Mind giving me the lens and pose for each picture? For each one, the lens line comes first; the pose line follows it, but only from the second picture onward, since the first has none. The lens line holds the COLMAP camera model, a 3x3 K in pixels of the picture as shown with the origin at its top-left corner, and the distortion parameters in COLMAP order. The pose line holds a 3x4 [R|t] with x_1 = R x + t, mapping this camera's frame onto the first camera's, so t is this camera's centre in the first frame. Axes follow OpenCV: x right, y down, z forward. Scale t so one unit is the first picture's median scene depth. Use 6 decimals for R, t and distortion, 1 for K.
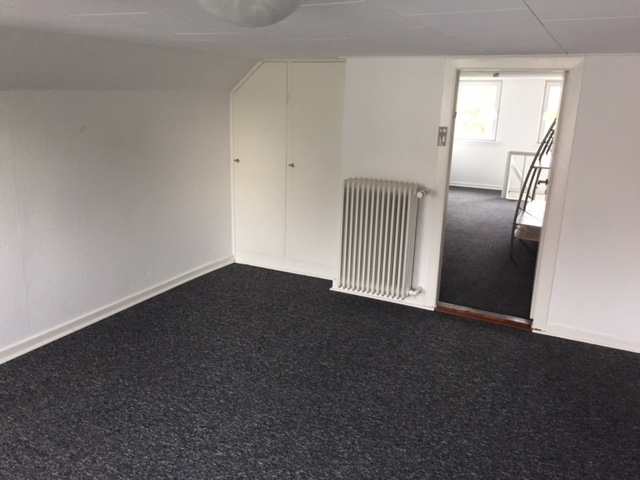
lens RADIAL K [[544.5, 0, 319.5], [0, 544.5, 241.3], [0, 0, 1]] dist [0.050656, -0.025329]
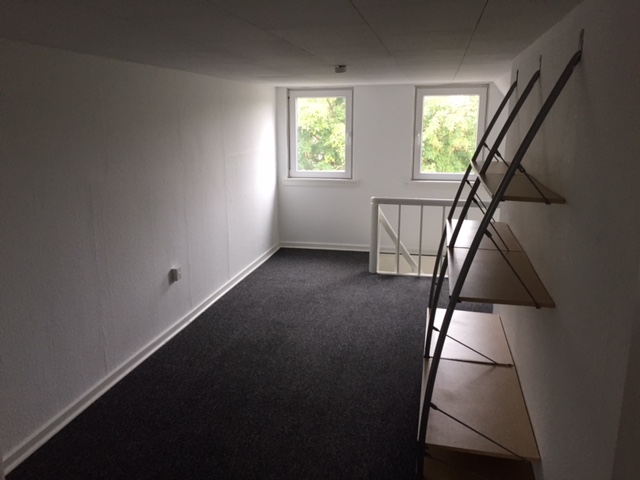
lens RADIAL K [[544.5, 0, 320.0], [0, 544.5, 239.4], [0, 0, 1]] dist [0.050656, -0.025329]
pose [[0.969325, -0.086925, 0.229898, 0.137864], [0.093925, 0.995385, -0.019661, -0.110373], [-0.227128, 0.040651, 0.973016, 0.408863]]
